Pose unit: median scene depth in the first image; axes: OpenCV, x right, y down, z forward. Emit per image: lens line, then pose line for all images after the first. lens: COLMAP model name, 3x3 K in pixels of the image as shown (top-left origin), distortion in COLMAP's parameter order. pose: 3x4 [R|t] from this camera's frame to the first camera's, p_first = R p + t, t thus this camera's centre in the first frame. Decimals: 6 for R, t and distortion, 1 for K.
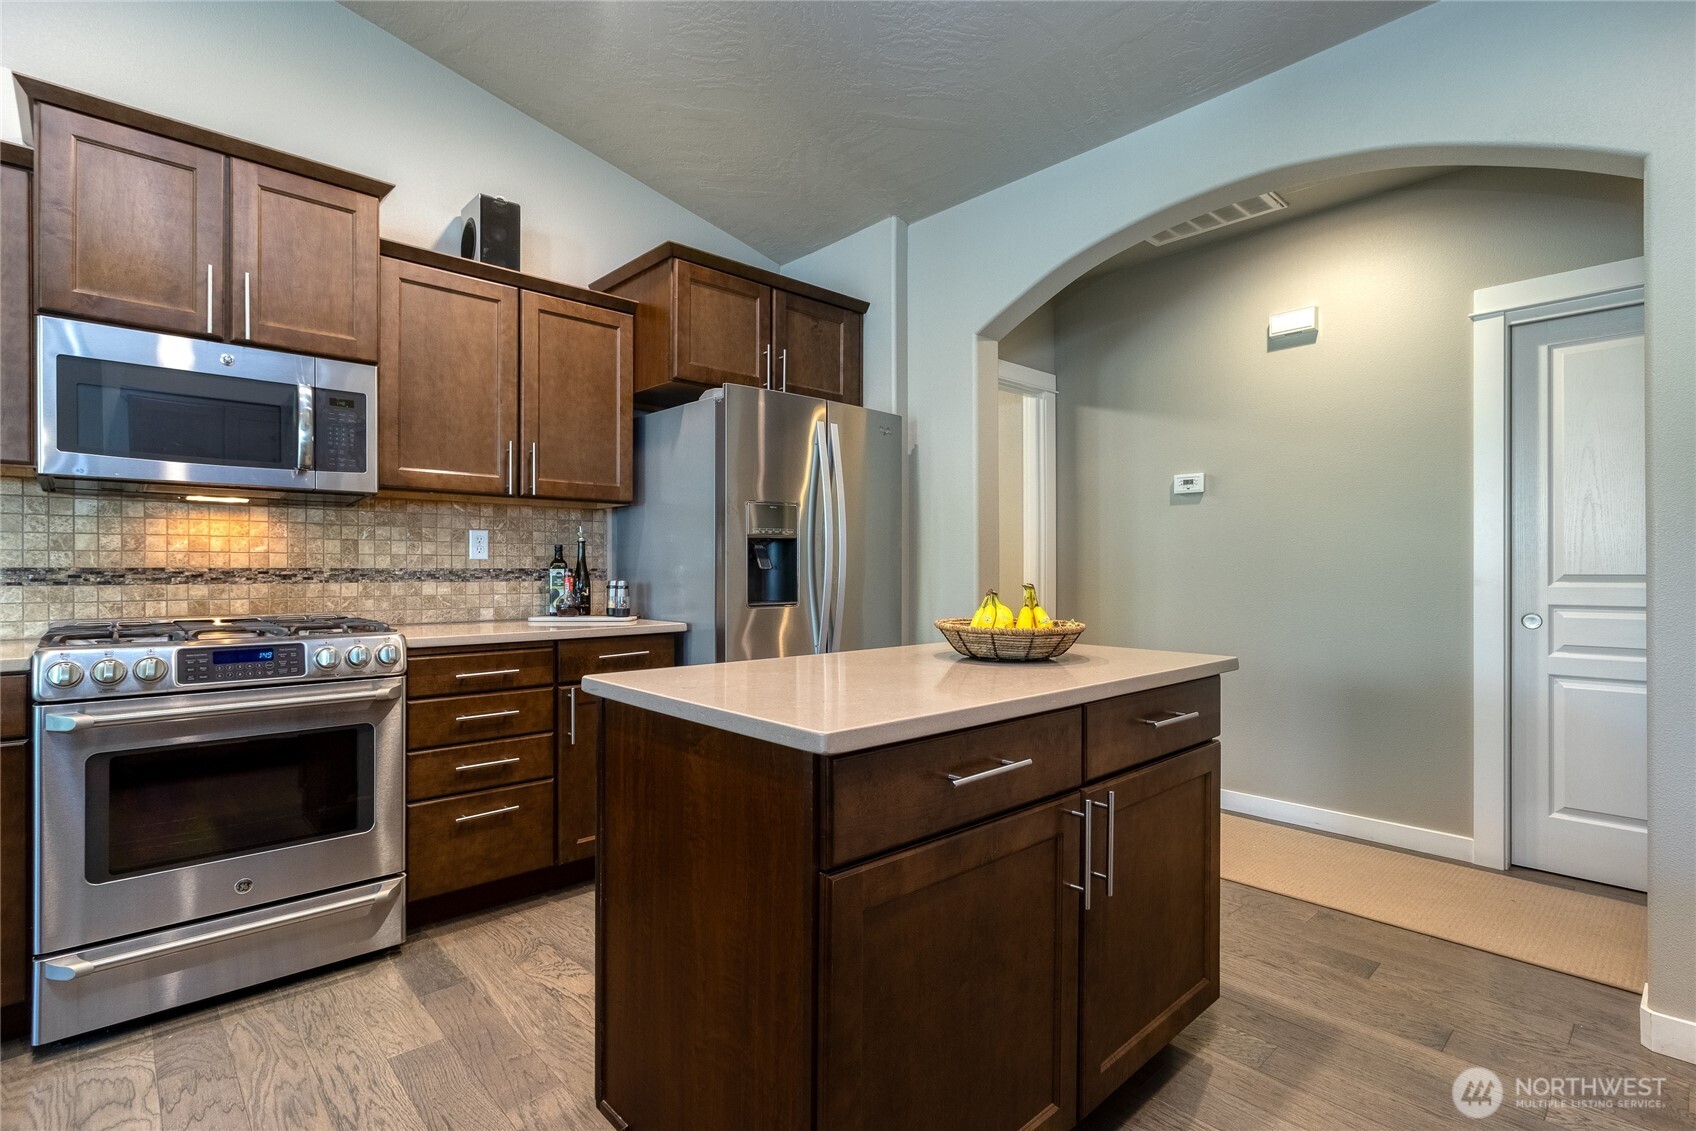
lens RADIAL K [[818.6, 0, 864.9], [0, 818.6, 565.2], [0, 0, 1]] dist [0.001131, 0.002786]
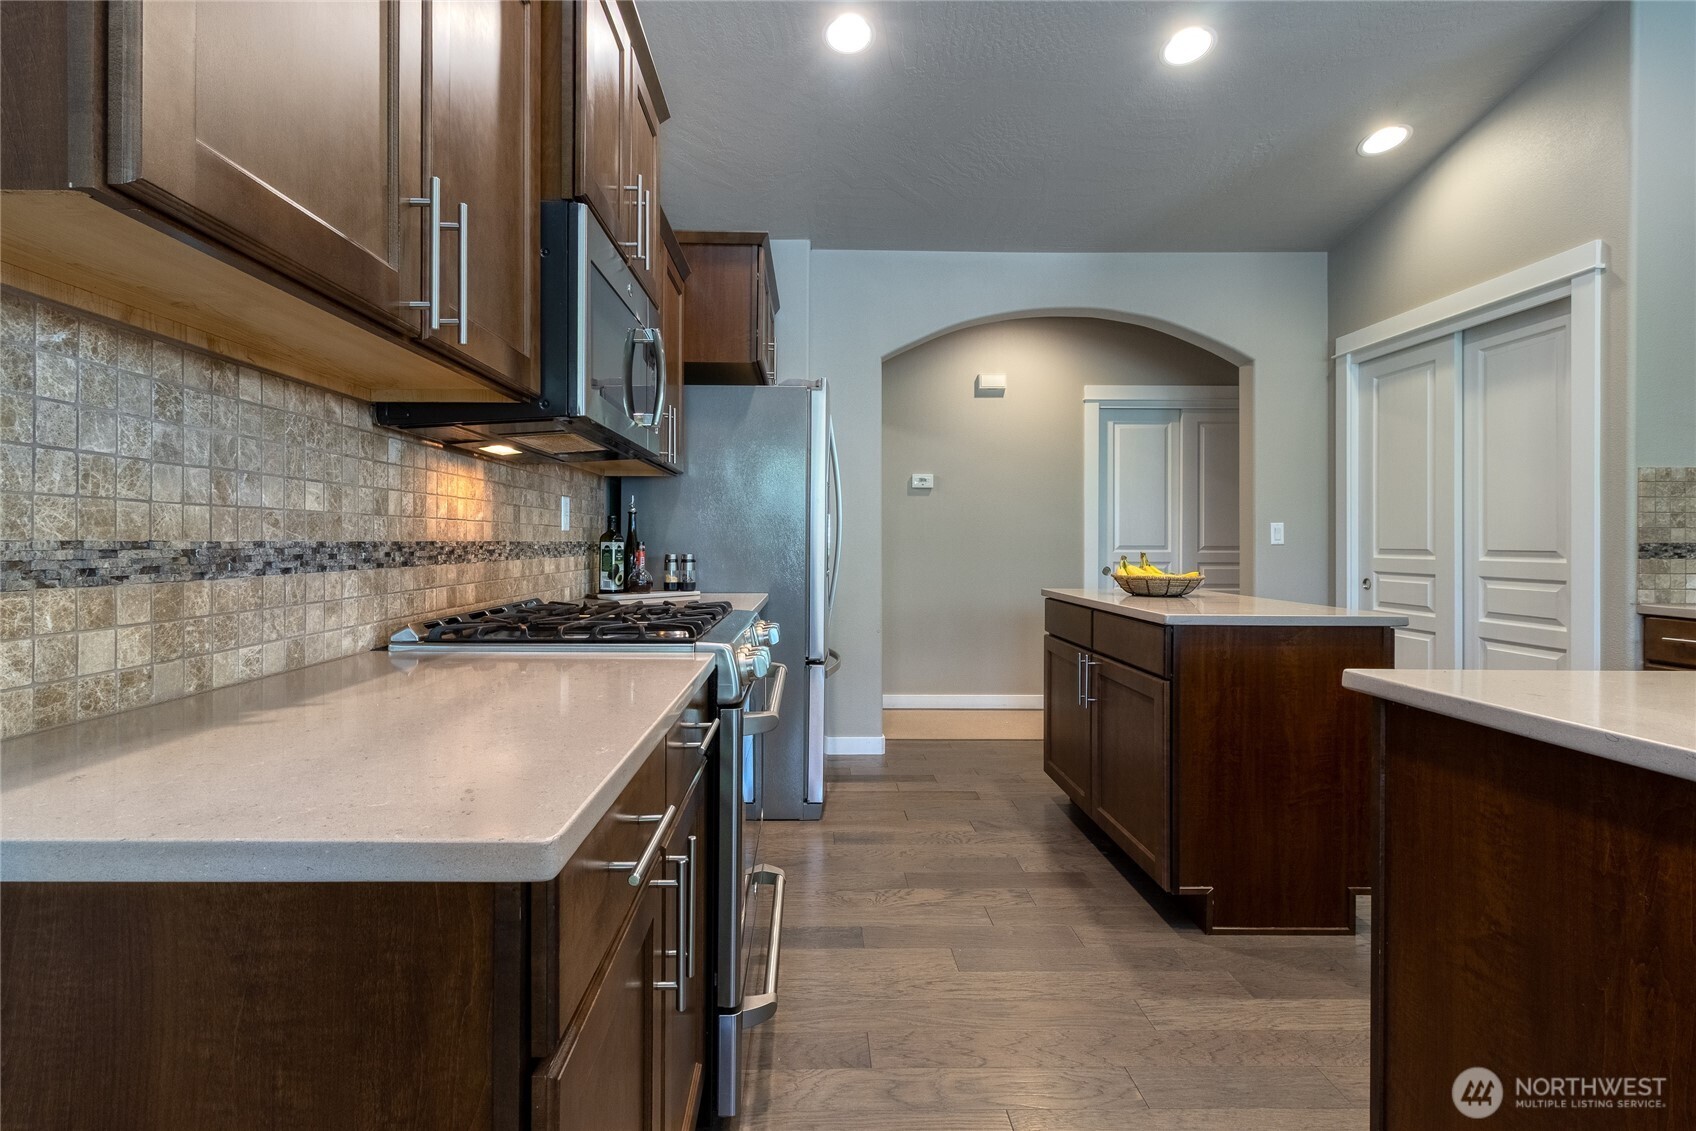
lens RADIAL K [[818.6, 0, 831.7], [0, 818.6, 539.4], [0, 0, 1]] dist [0.001131, 0.002786]
pose [[0.666694, 0.002168, 0.745328, -1.233669], [-0.005066, 0.999986, 0.001623, -0.001591], [-0.745314, -0.004858, 0.666695, 0.296994]]
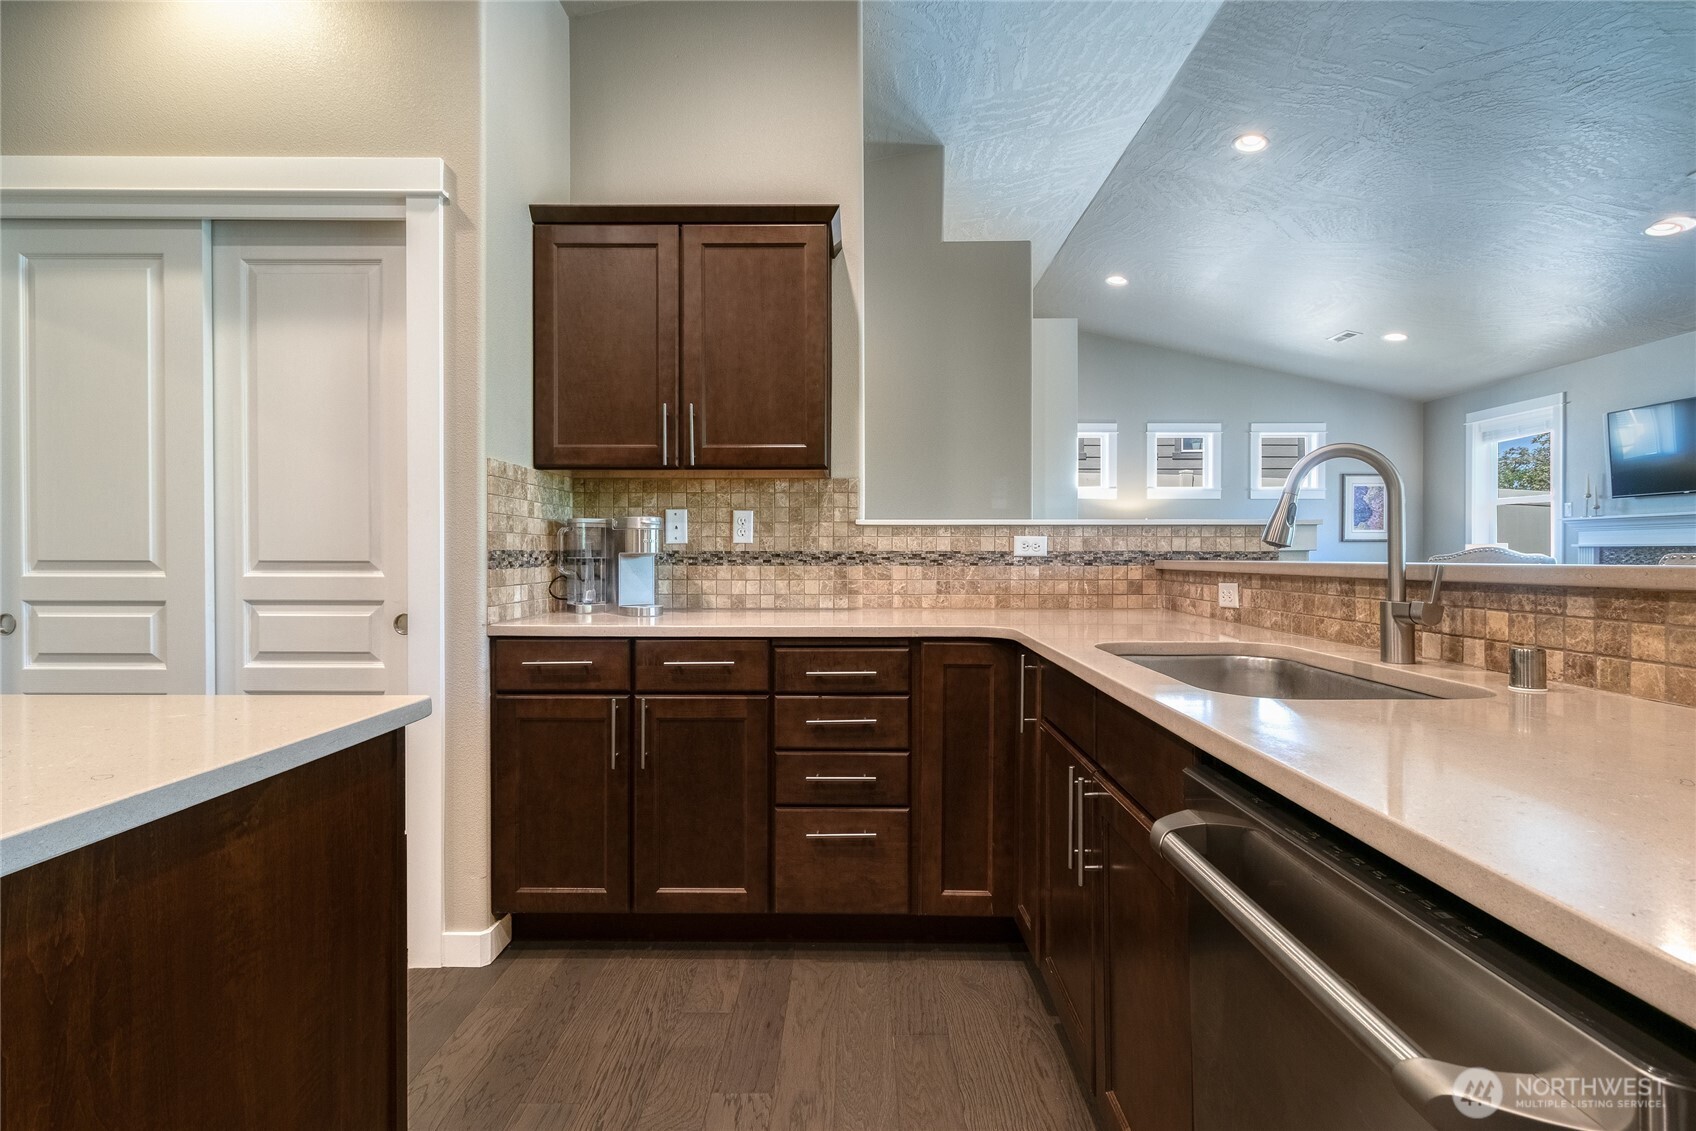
lens RADIAL K [[818.6, 0, 845.9], [0, 818.6, 559.3], [0, 0, 1]] dist [0.001131, 0.002786]
pose [[-0.719882, -0.008345, 0.694047, -0.550769], [-0.005670, 0.999965, 0.006141, 0.002029], [-0.694074, 0.000486, -0.719904, 0.623216]]
